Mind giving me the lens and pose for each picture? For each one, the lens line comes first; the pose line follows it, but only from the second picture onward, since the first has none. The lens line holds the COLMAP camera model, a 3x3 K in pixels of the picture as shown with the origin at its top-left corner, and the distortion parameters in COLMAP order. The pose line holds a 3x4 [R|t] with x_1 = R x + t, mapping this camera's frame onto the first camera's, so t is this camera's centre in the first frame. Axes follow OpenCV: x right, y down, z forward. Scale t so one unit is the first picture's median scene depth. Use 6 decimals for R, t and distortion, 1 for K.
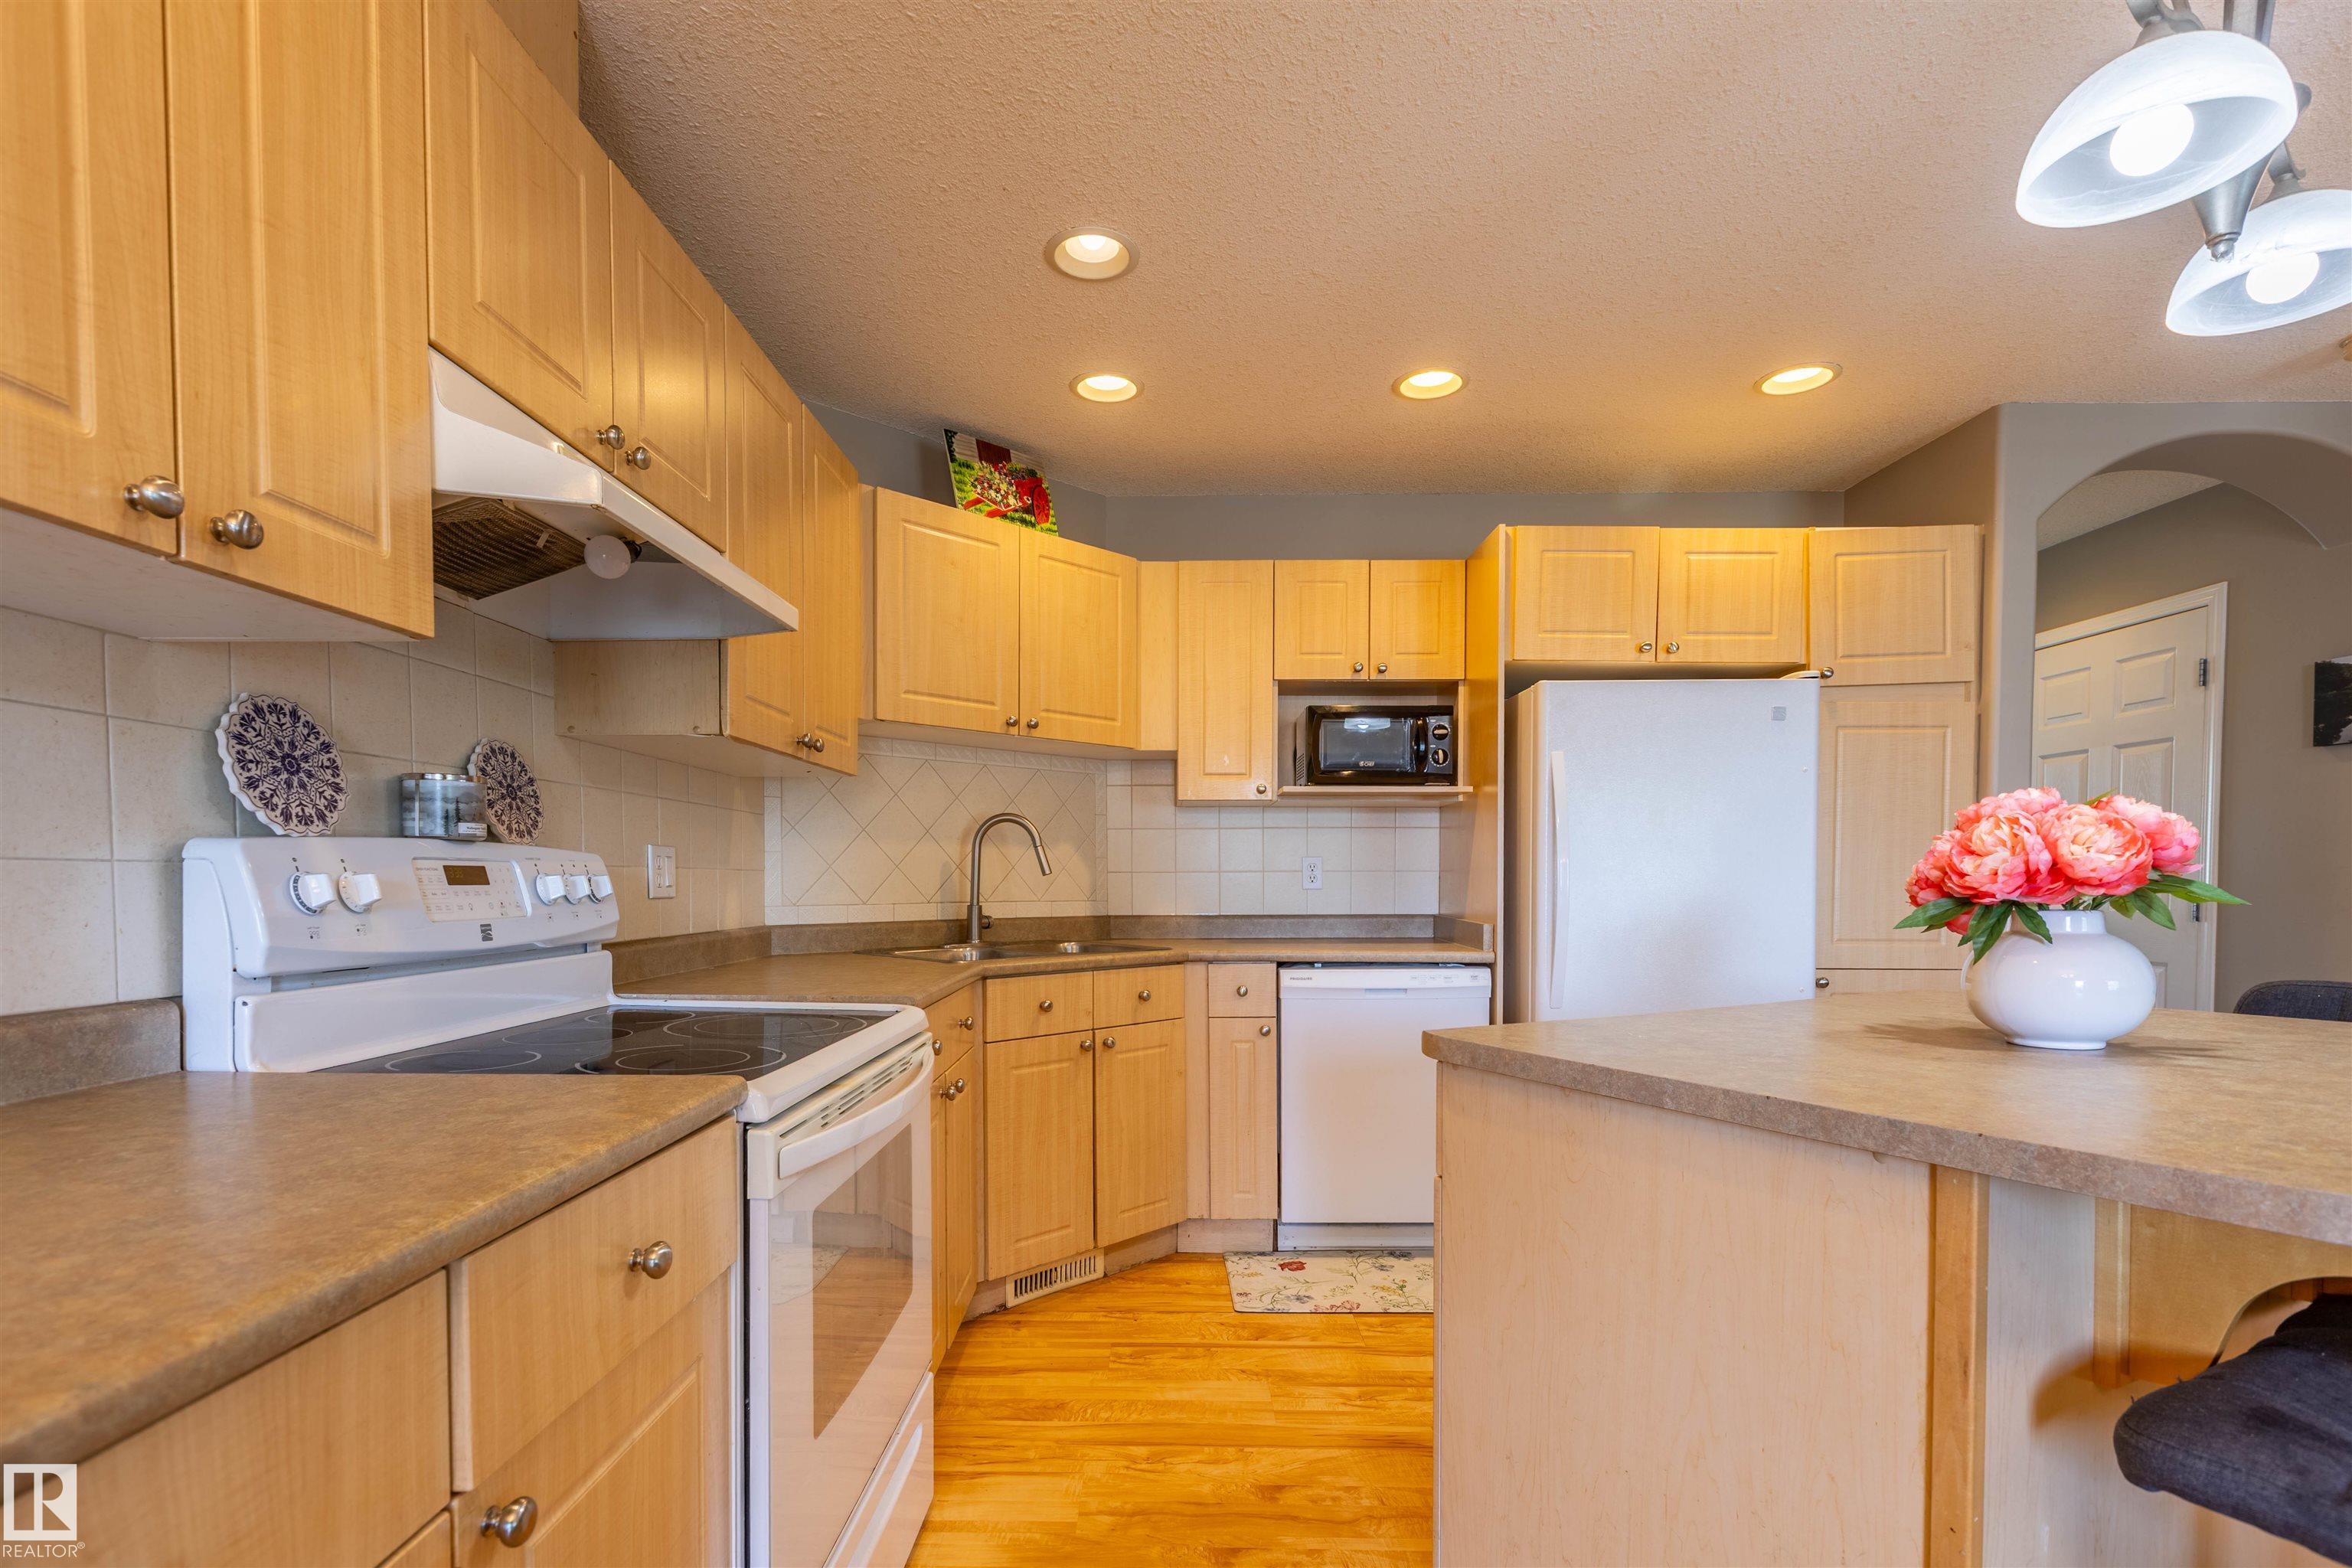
lens RADIAL K [[1110.6, 0, 1145.4], [0, 1110.6, 906.4], [0, 0, 1]] dist [0.003420, 0.000301]
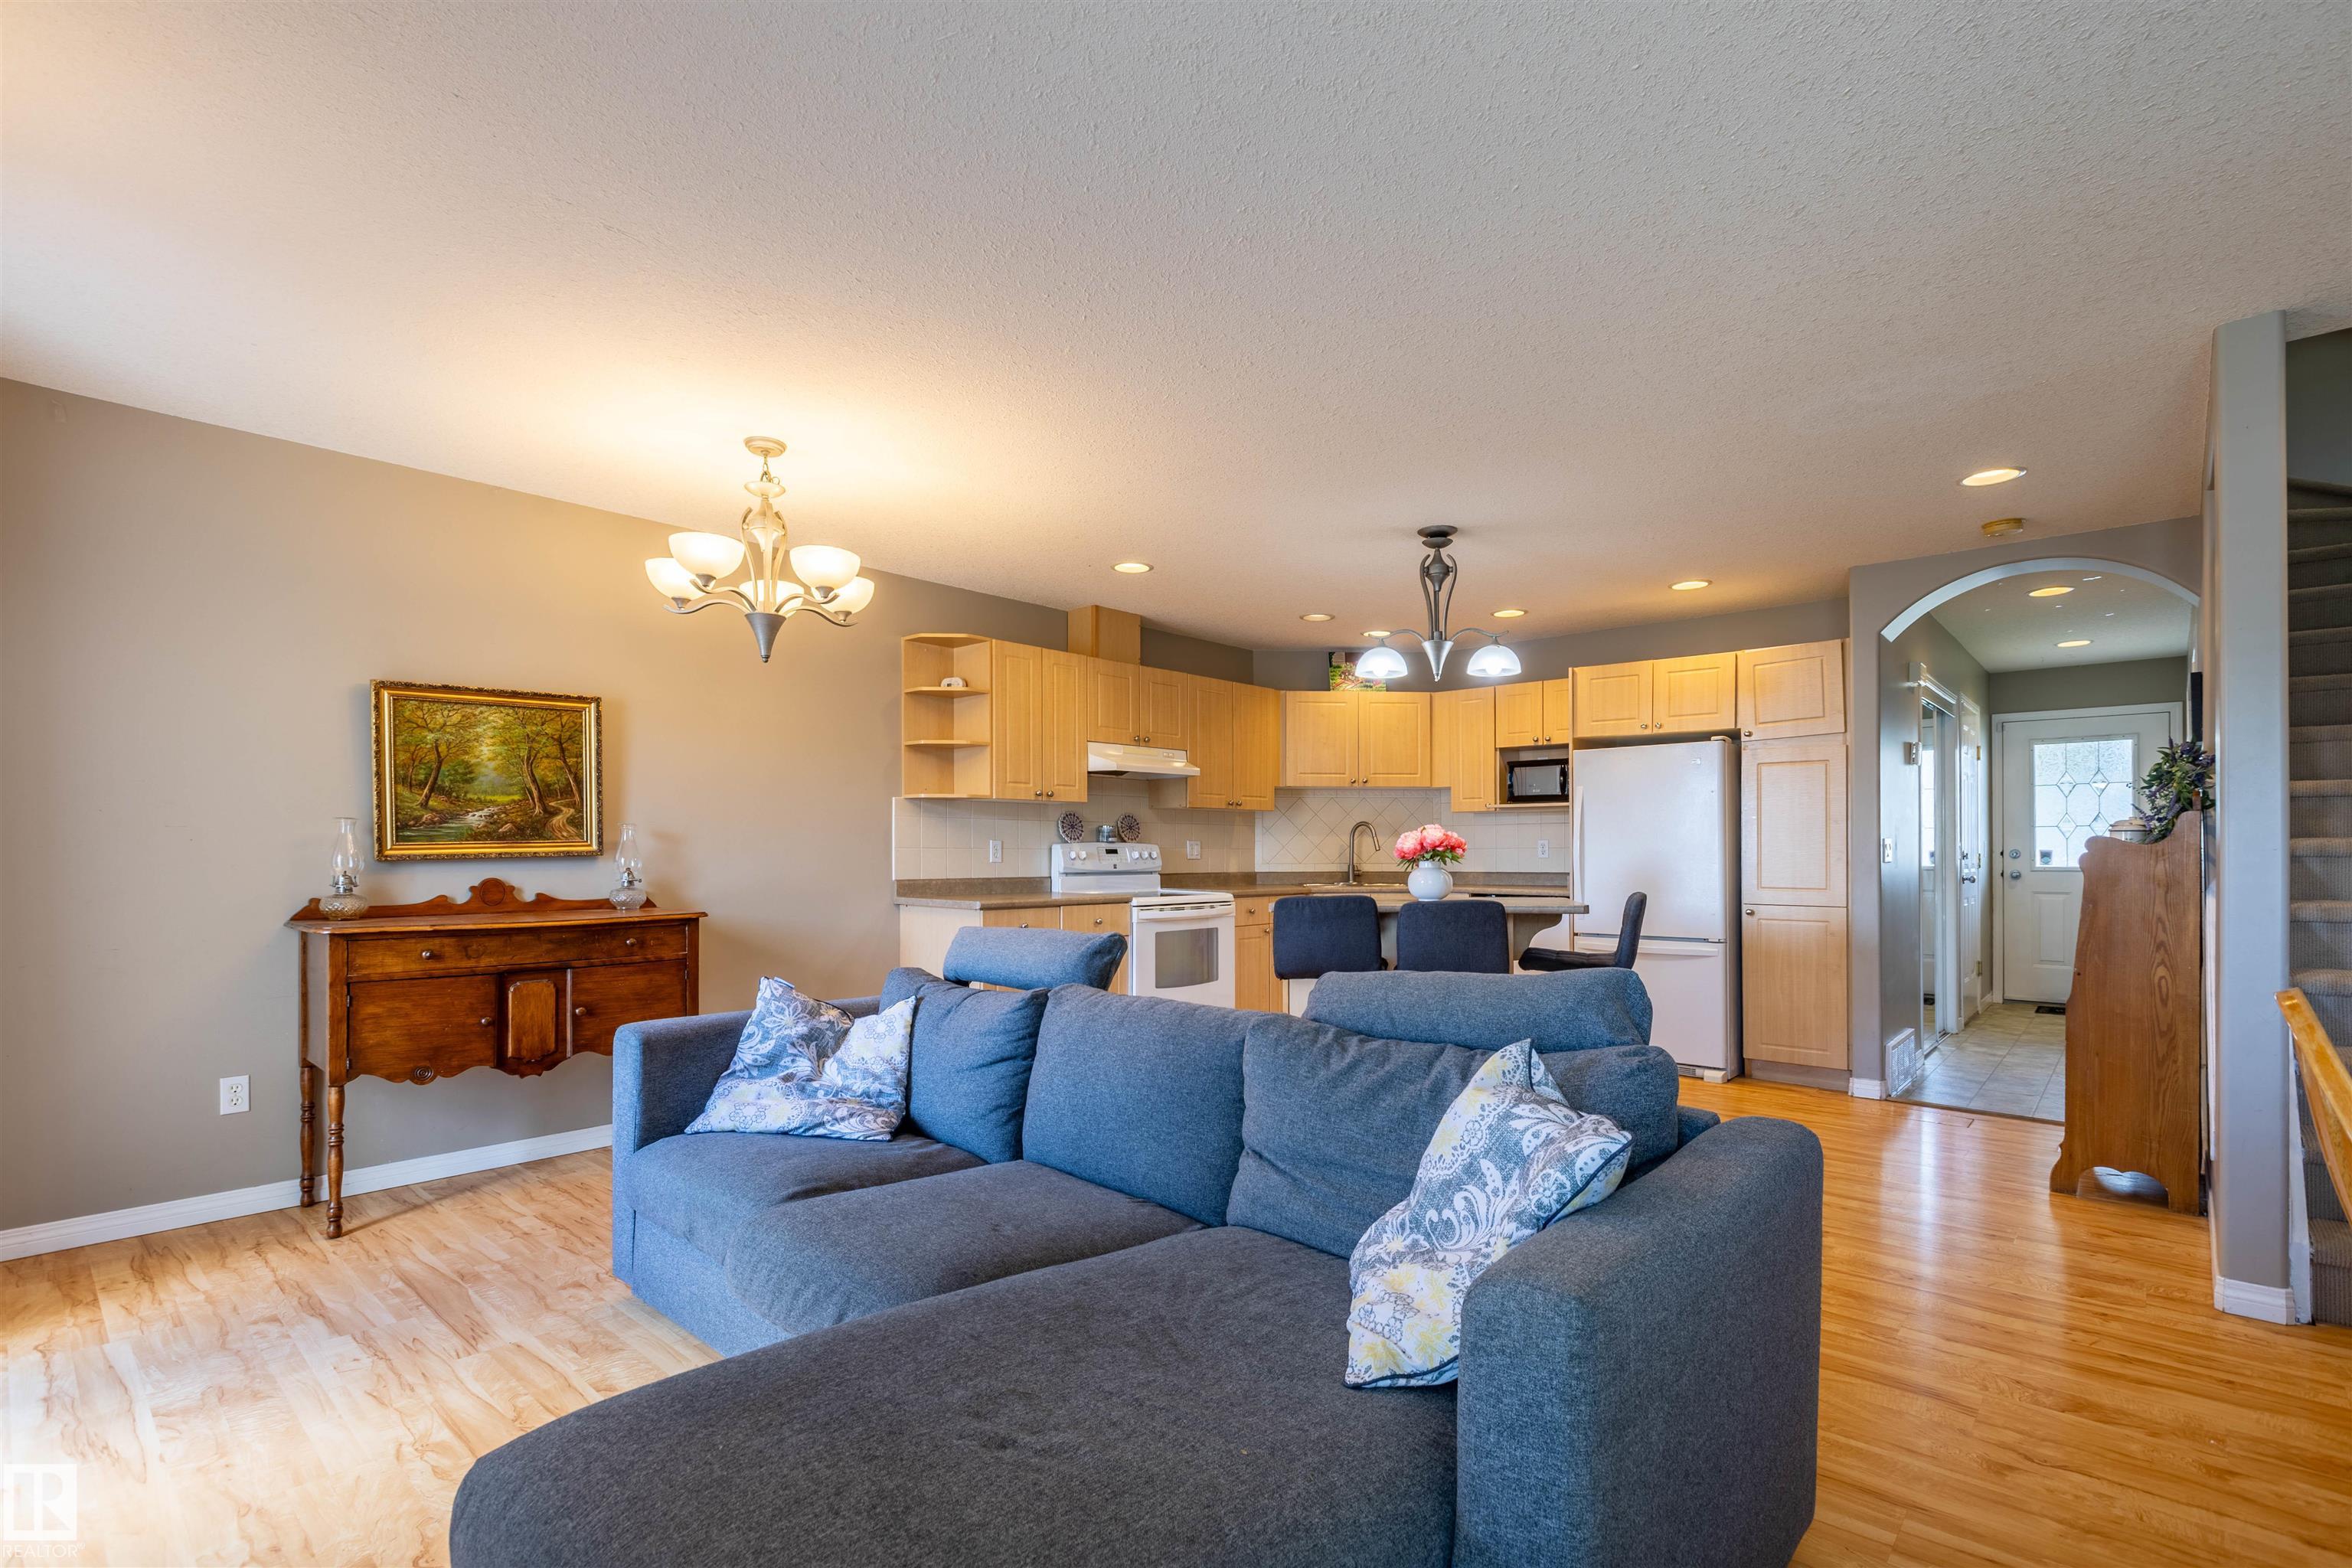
lens RADIAL K [[1083.3, 0, 1187.0], [0, 1083.3, 841.2], [0, 0, 1]] dist [-0.002061, -0.000755]
pose [[0.766069, -0.008023, -0.642708, 1.075870], [-0.015276, 0.999412, -0.030684, 0.025453], [0.642577, 0.033324, 0.765496, -0.918124]]
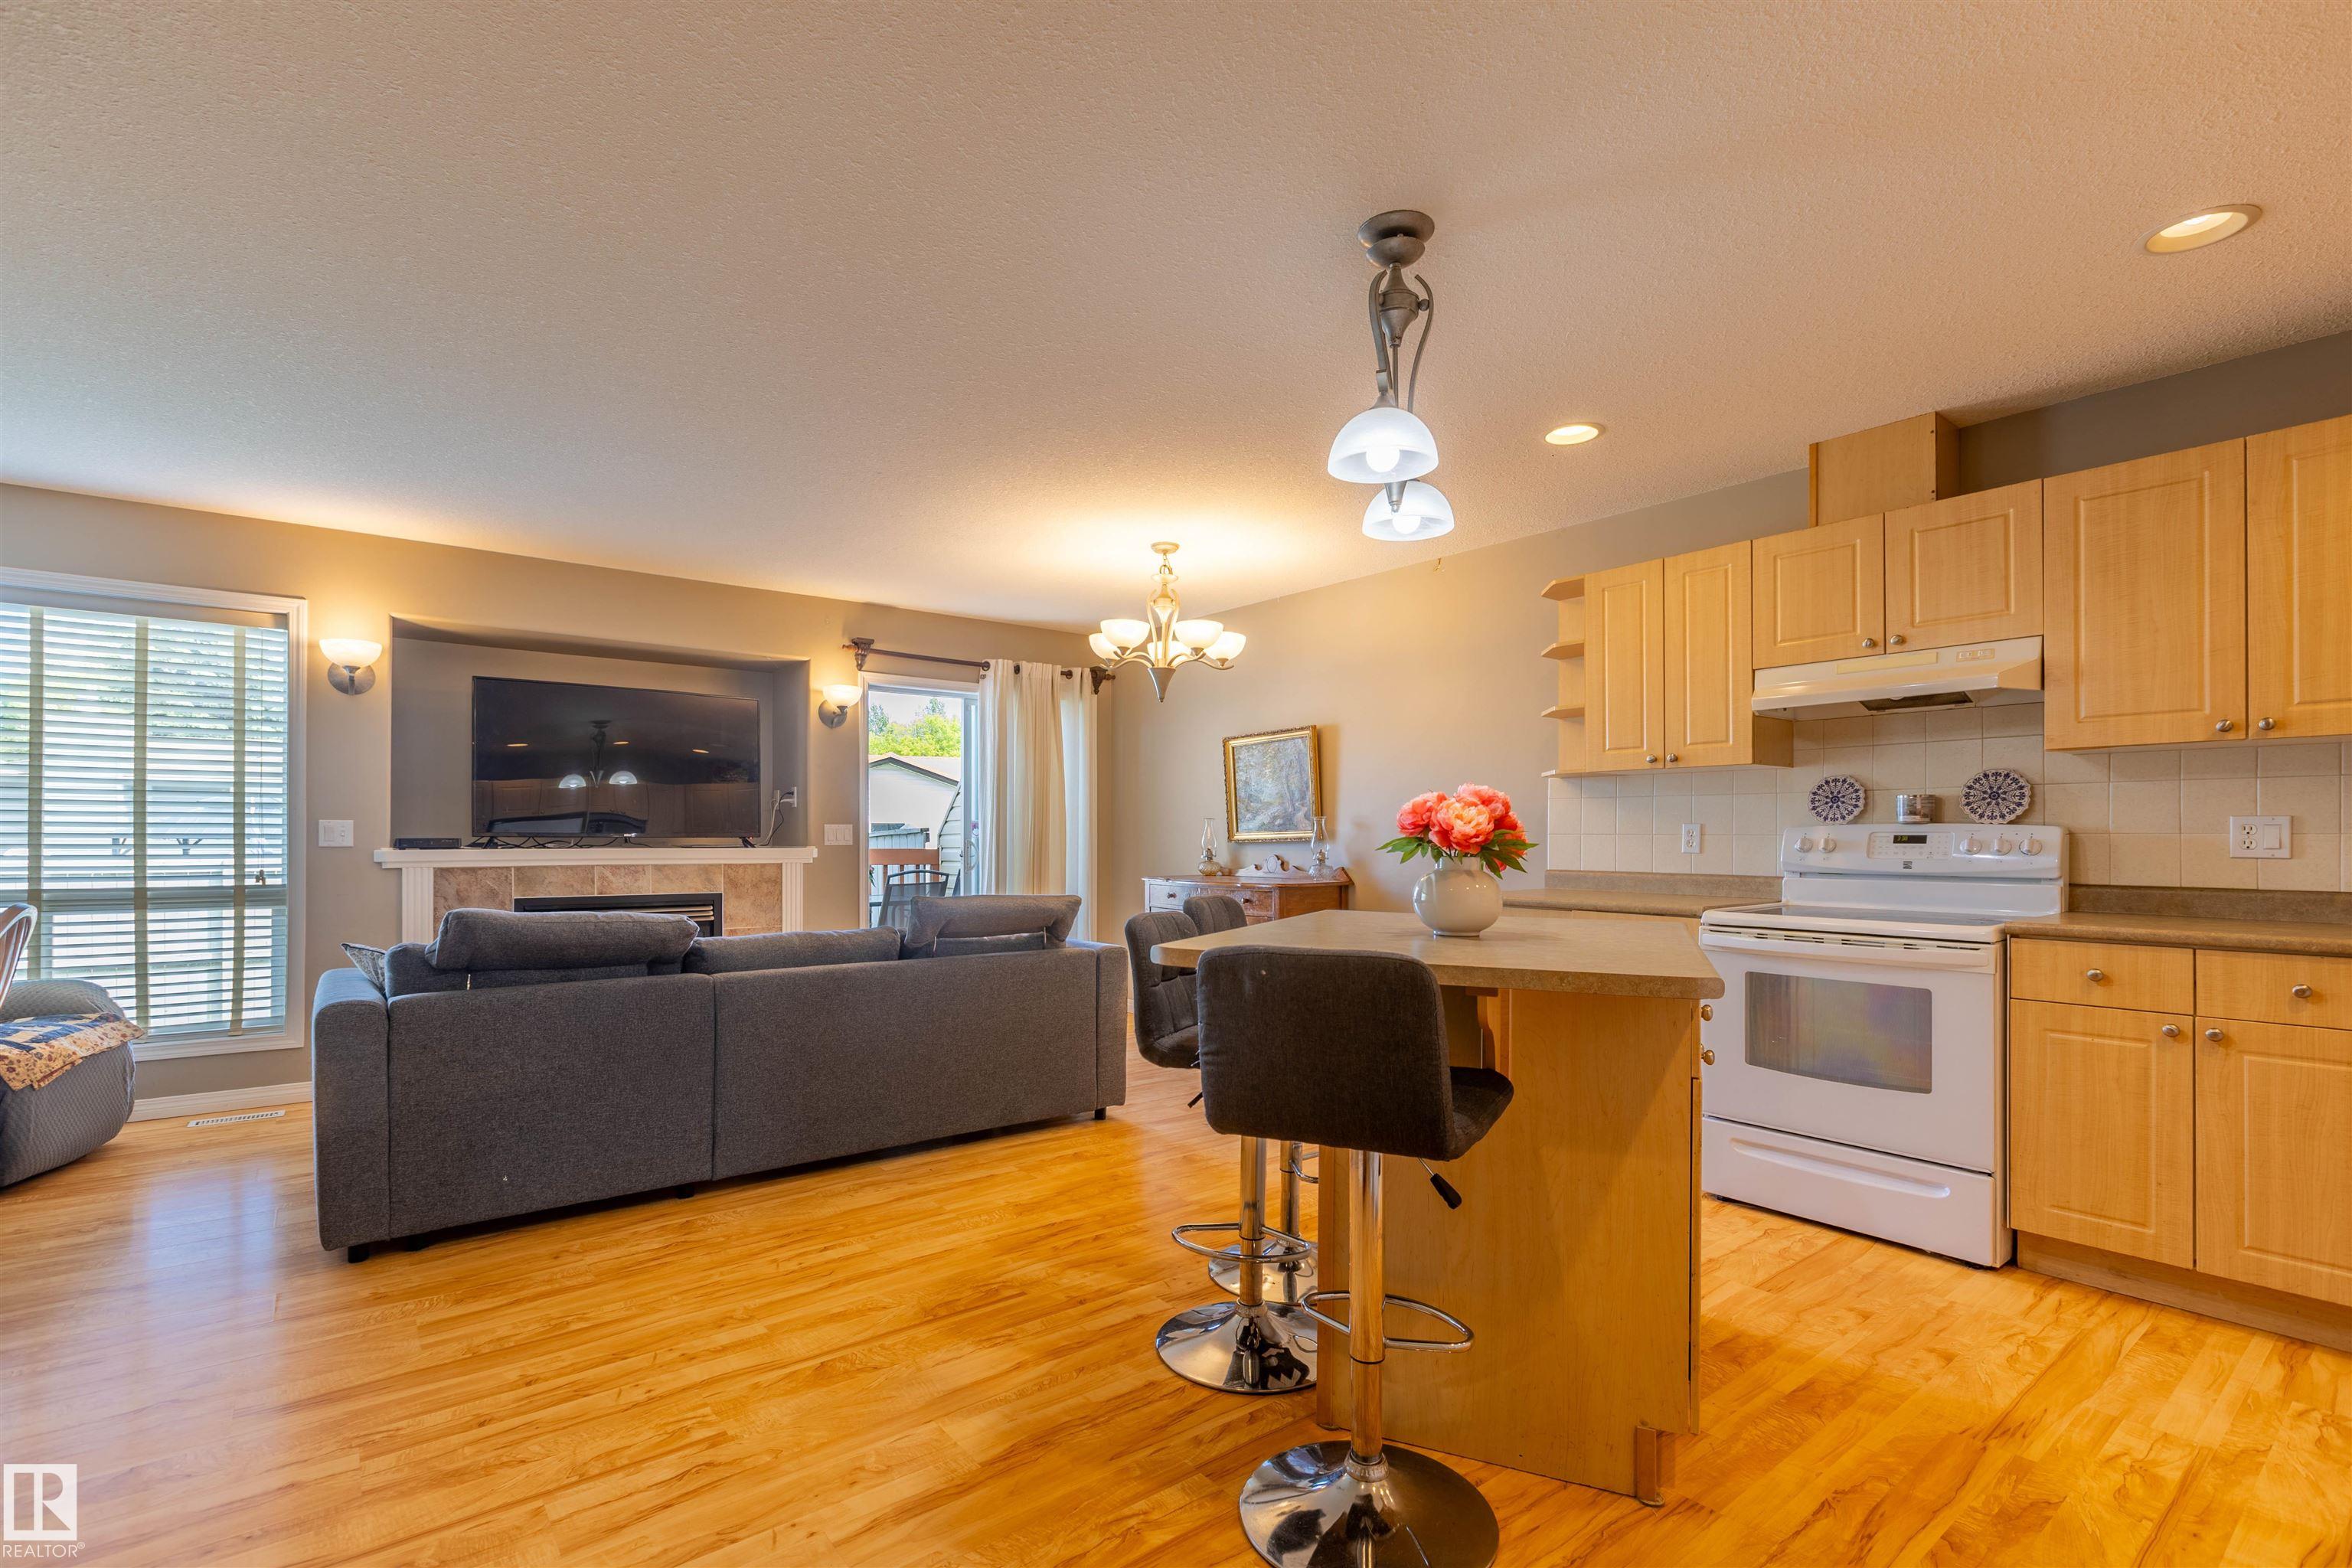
lens RADIAL K [[1076.7, 0, 1213.8], [0, 1076.7, 837.7], [0, 0, 1]] dist [0.006925, 0.000426]
pose [[-0.750632, -0.003456, -0.660711, 1.000290], [-0.021500, 0.999585, 0.019197, -0.022943], [0.660371, 0.028616, -0.750395, 0.910374]]
